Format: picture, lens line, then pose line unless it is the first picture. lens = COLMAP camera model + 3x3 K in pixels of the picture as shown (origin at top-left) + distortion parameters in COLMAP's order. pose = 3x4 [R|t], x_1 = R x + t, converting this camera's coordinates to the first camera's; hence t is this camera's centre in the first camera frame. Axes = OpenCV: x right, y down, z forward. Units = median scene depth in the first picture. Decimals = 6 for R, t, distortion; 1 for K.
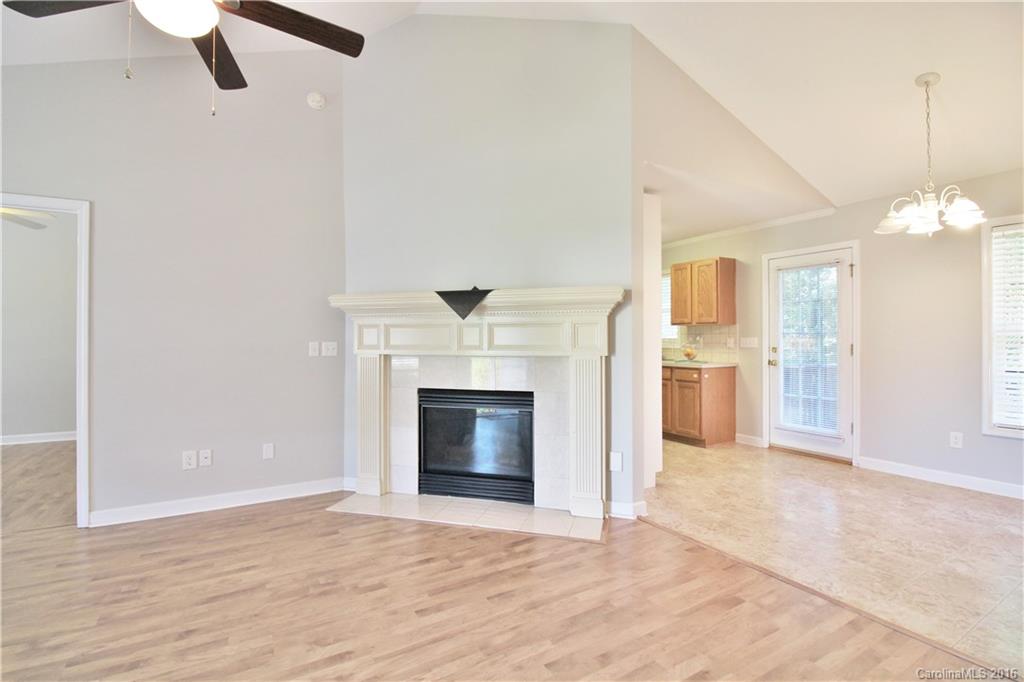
lens RADIAL K [[474.0, 0, 507.7], [0, 474.0, 337.3], [0, 0, 1]] dist [-0.000400, -0.013357]
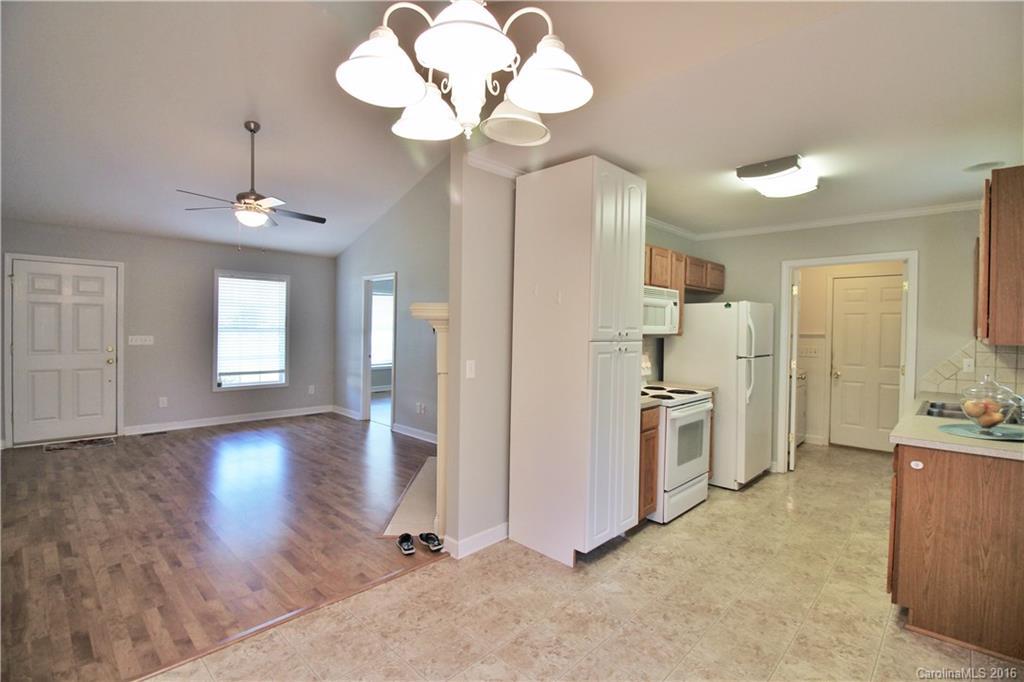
lens RADIAL K [[474.0, 0, 507.7], [0, 474.0, 337.3], [0, 0, 1]] dist [-0.000400, -0.013357]
pose [[0.271740, 0.027900, -0.961966, 1.169957], [-0.016514, 0.999568, 0.024326, -0.061006], [0.962229, 0.009276, 0.272083, 0.853824]]
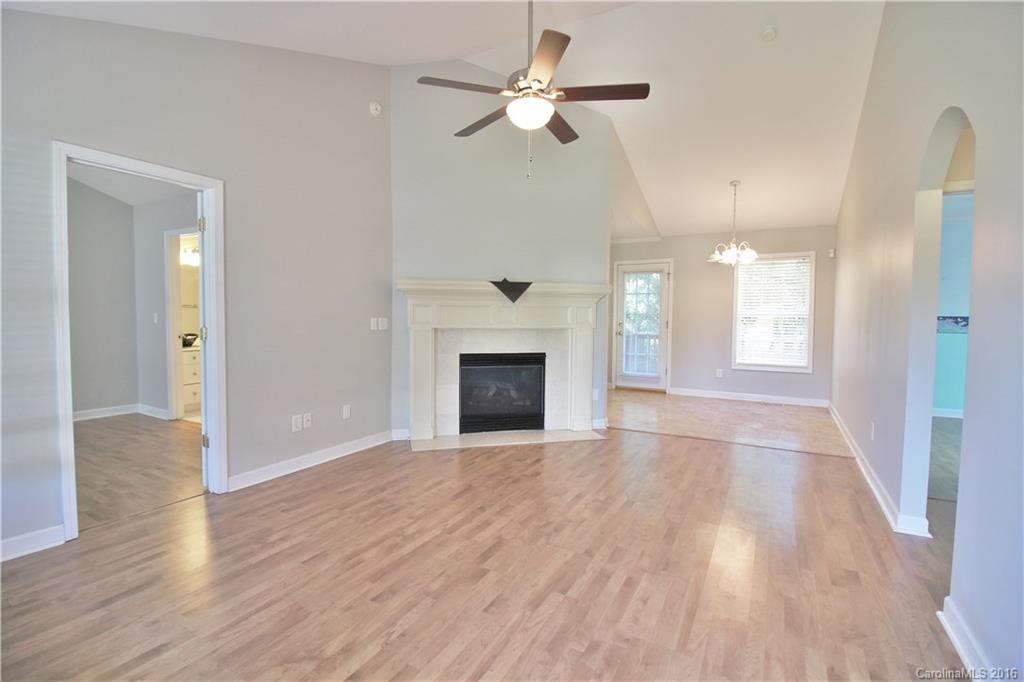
lens RADIAL K [[474.0, 0, 507.7], [0, 474.0, 337.3], [0, 0, 1]] dist [-0.000400, -0.013357]
pose [[0.861130, -0.014027, 0.508191, -0.827975], [-0.011985, 0.998781, 0.047878, -0.002593], [-0.508243, -0.047320, 0.859913, -0.209523]]
